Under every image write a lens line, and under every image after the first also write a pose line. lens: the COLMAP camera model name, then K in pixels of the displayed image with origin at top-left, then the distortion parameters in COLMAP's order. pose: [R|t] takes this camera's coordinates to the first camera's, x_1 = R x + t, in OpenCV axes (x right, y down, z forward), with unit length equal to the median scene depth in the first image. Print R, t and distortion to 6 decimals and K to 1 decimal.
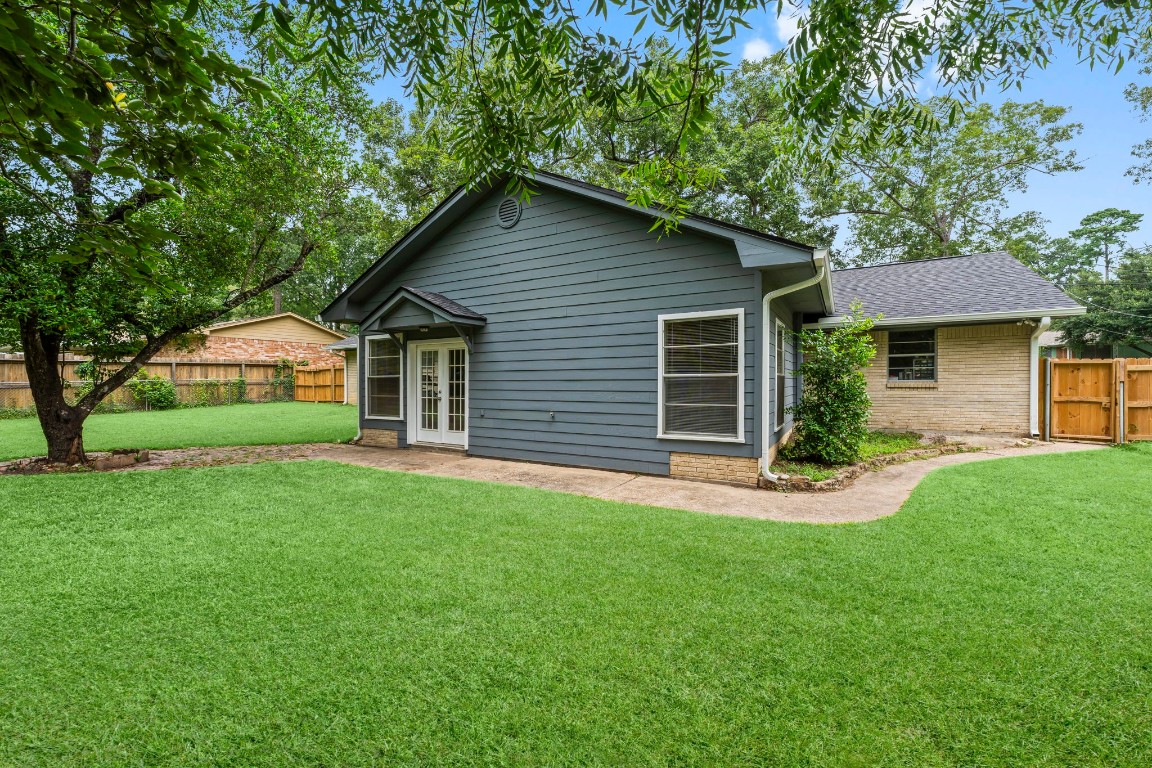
lens RADIAL K [[491.6, 0, 575.3], [0, 491.6, 362.9], [0, 0, 1]] dist [-0.010362, 0.000140]
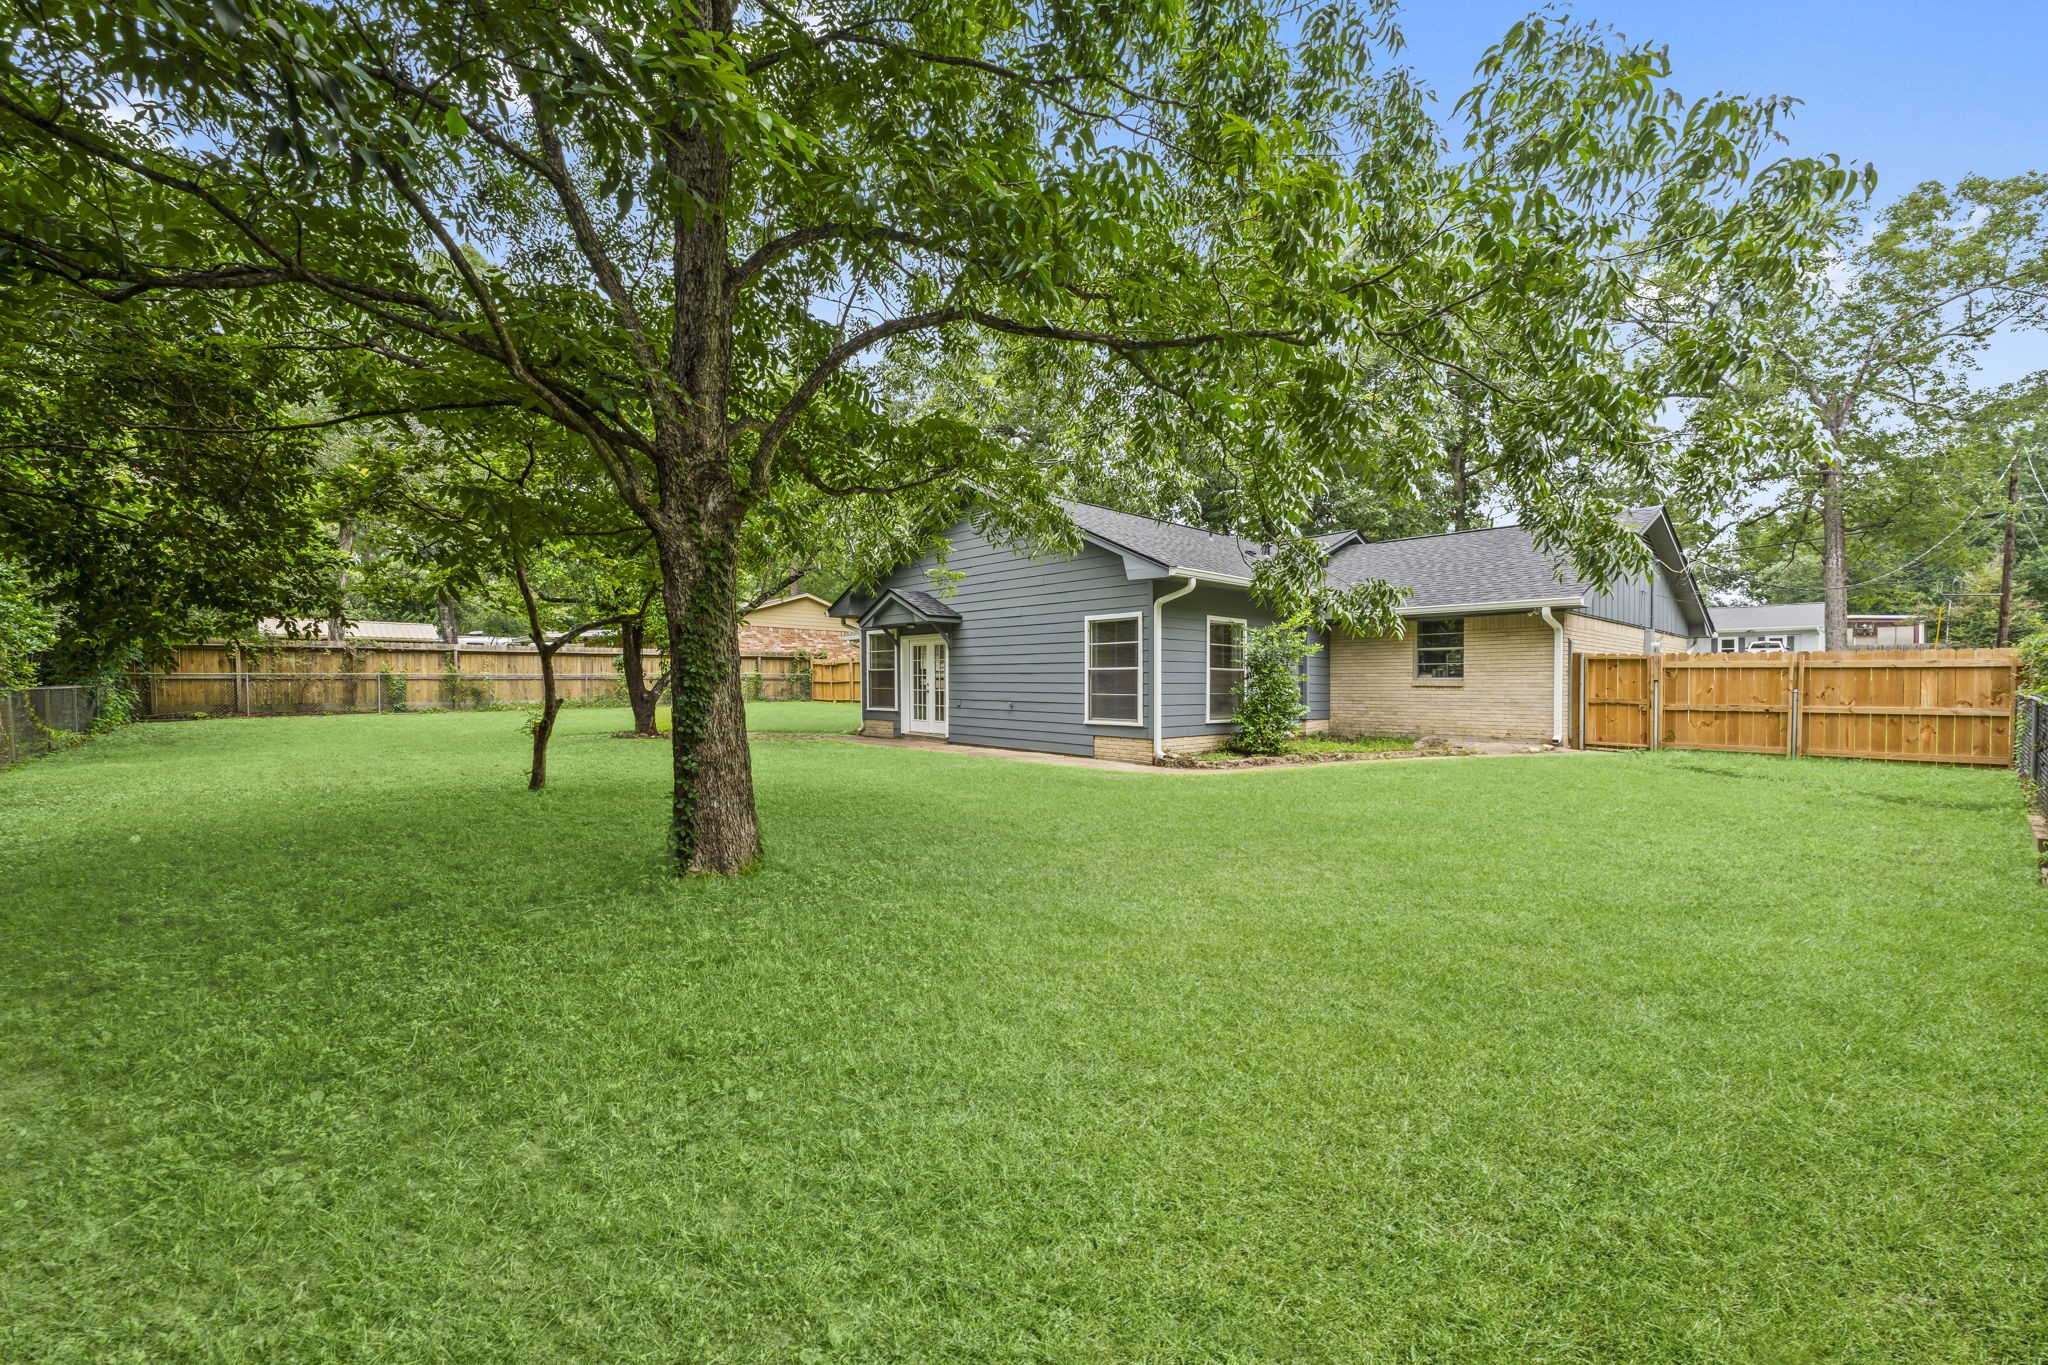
lens RADIAL K [[815.6, 0, 1024.0], [0, 815.6, 682.5], [0, 0, 1]] dist [-0.000231, 0.000322]
pose [[0.962485, 0.010266, -0.271141, 0.400749], [-0.000704, 0.999375, 0.035341, -0.007568], [0.271335, -0.033824, 0.961891, -0.636976]]
